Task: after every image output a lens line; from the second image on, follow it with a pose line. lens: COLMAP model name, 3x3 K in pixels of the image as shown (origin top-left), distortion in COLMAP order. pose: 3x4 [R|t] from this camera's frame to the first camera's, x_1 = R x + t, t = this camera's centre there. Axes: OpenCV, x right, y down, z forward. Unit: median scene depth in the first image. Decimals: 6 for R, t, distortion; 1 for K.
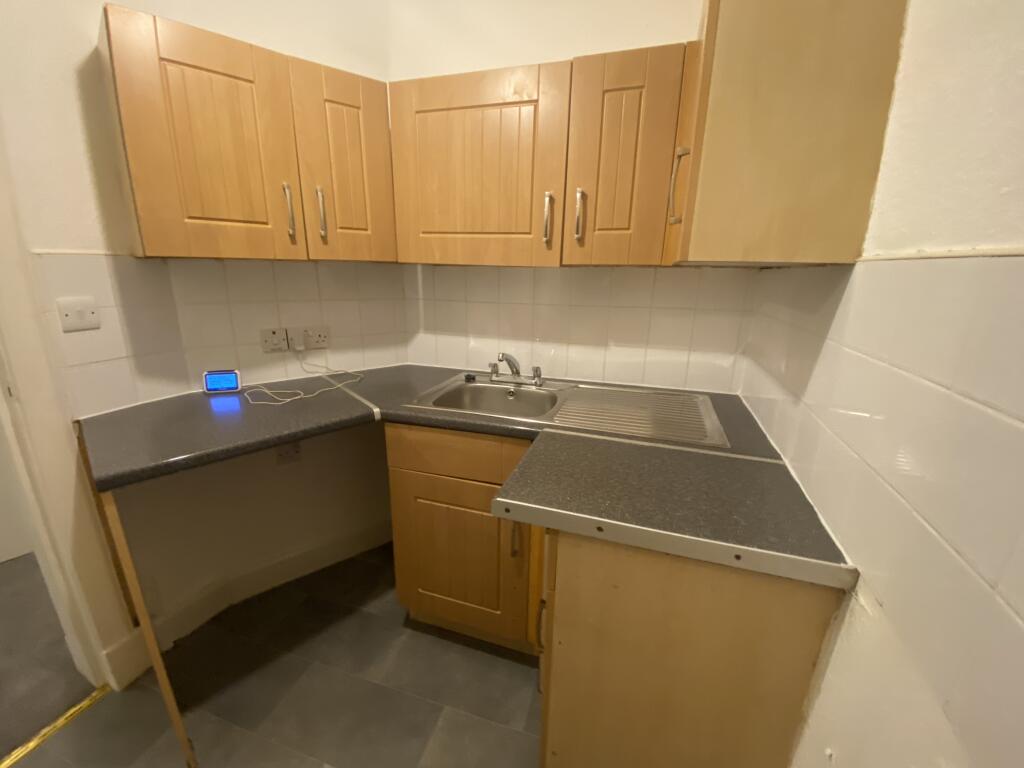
lens RADIAL K [[403.9, 0, 512.0], [0, 403.9, 384.0], [0, 0, 1]] dist [-0.039787, -0.000084]
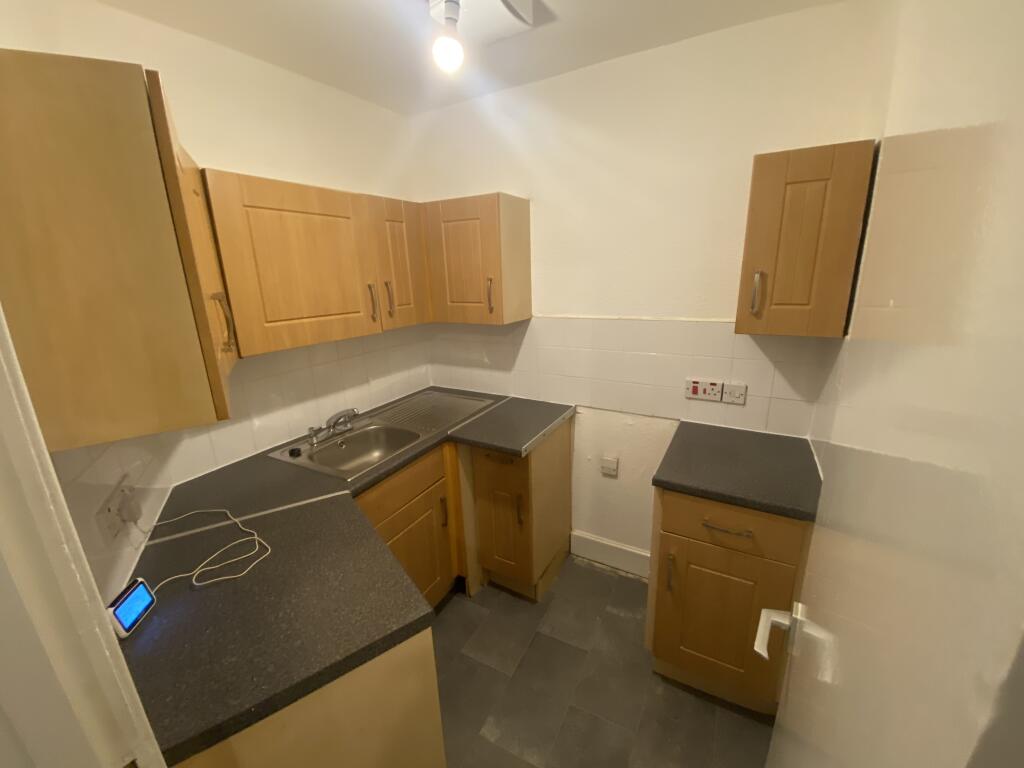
lens RADIAL K [[403.9, 0, 512.0], [0, 403.9, 384.0], [0, 0, 1]] dist [-0.039787, -0.000084]
pose [[0.180660, -0.279023, 0.943137, -1.100984], [0.296993, 0.929630, 0.218137, -0.277894], [-0.937634, 0.240696, 0.250815, 0.241671]]
